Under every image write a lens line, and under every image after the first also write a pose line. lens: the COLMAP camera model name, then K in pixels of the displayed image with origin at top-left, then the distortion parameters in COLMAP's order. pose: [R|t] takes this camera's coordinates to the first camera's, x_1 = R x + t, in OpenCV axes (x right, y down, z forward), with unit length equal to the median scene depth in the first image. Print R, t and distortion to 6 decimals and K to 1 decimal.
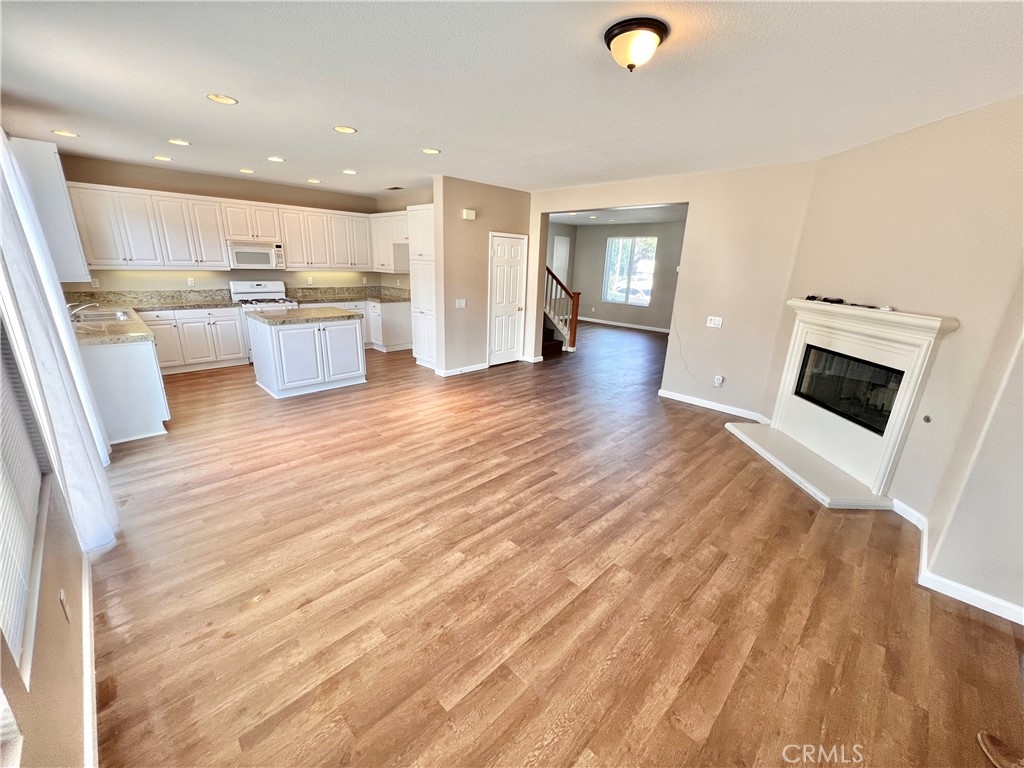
lens RADIAL K [[409.8, 0, 510.1], [0, 409.8, 385.4], [0, 0, 1]] dist [-0.008958, 0.001182]
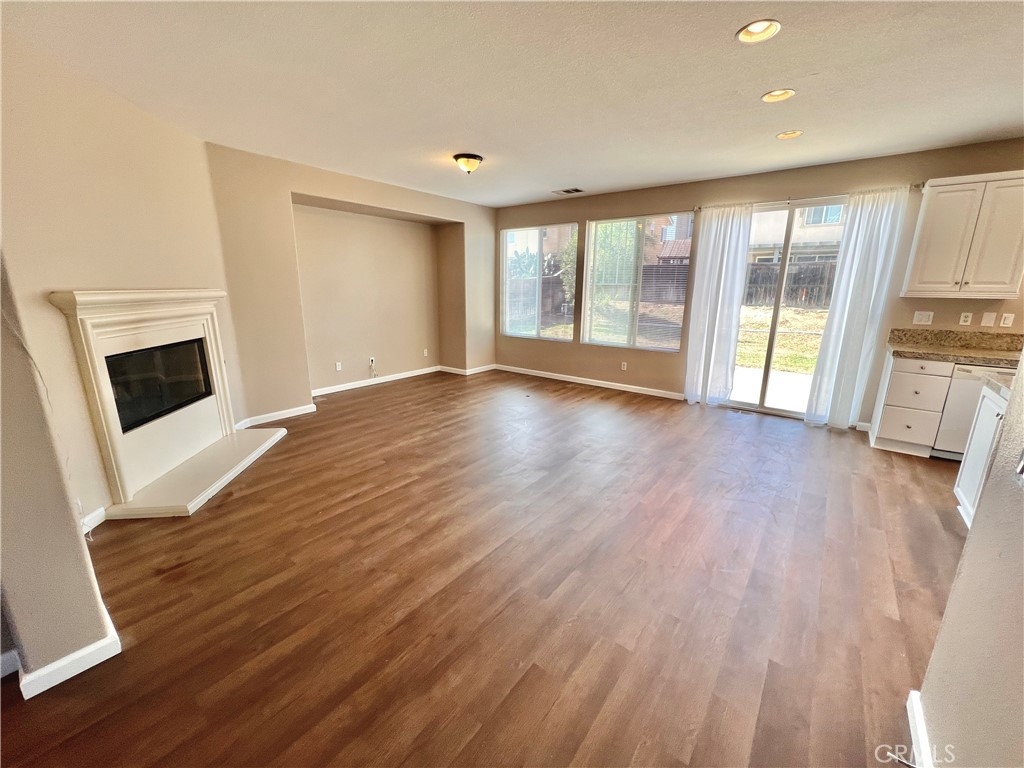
lens RADIAL K [[409.8, 0, 513.8], [0, 409.8, 383.1], [0, 0, 1]] dist [-0.008958, 0.001182]
pose [[-0.991724, -0.013205, -0.127704, 0.201729], [-0.076512, 0.859545, 0.505299, -0.577057], [0.103095, 0.510889, -0.853443, 2.116942]]
